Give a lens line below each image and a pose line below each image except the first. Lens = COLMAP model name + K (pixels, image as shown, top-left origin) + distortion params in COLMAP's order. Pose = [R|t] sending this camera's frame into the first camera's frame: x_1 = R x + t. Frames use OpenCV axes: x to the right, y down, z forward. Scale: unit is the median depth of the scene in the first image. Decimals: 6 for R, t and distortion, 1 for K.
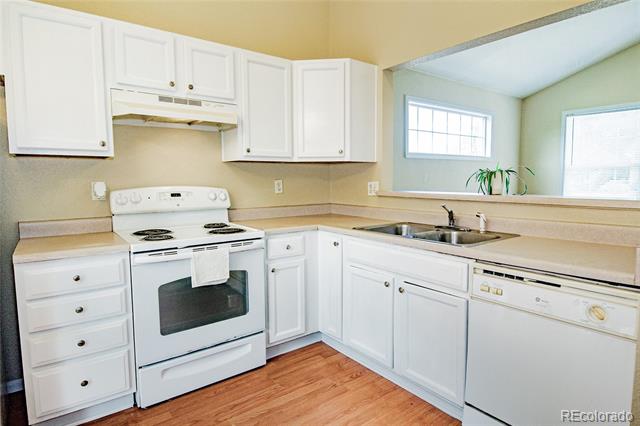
lens RADIAL K [[360.2, 0, 320.7], [0, 360.2, 212.0], [0, 0, 1]] dist [0.017571, -0.020553]
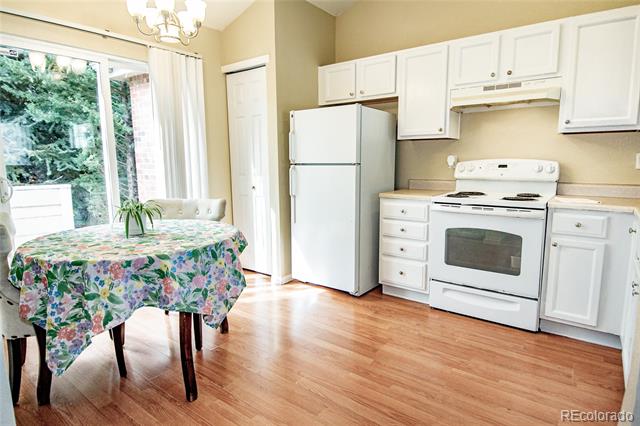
lens RADIAL K [[360.2, 0, 326.3], [0, 360.2, 212.0], [0, 0, 1]] dist [0.017571, -0.020553]
pose [[0.271822, 0.141217, -0.951930, 0.634941], [-0.081181, 0.989014, 0.123537, 0.002601], [0.958917, 0.043699, 0.280299, 0.121746]]
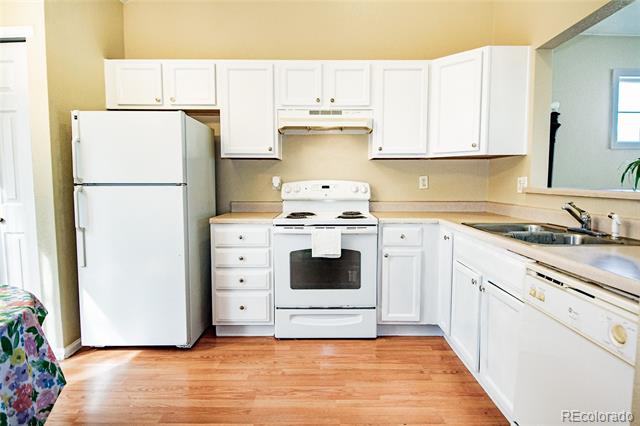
lens RADIAL K [[360.2, 0, 323.2], [0, 360.2, 211.6], [0, 0, 1]] dist [0.017571, -0.020553]
pose [[0.792365, 0.055883, -0.607482, 0.385356], [-0.060517, 0.998084, 0.012881, 0.024319], [0.607038, 0.026556, 0.794229, -0.003413]]
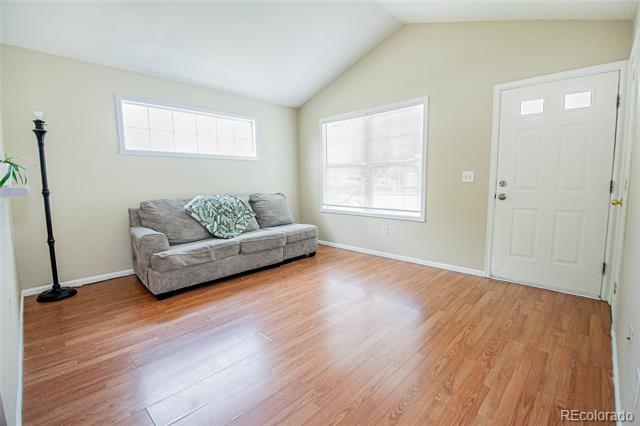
lens RADIAL K [[288.5, 0, 325.9], [0, 288.5, 207.2], [0, 0, 1]] dist [0.008020, -0.017398]
pose [[0.985900, -0.017391, 0.166430, 1.178461], [0.016698, 0.999845, 0.005564, 0.013832], [-0.166501, -0.002707, 0.986038, 0.139853]]
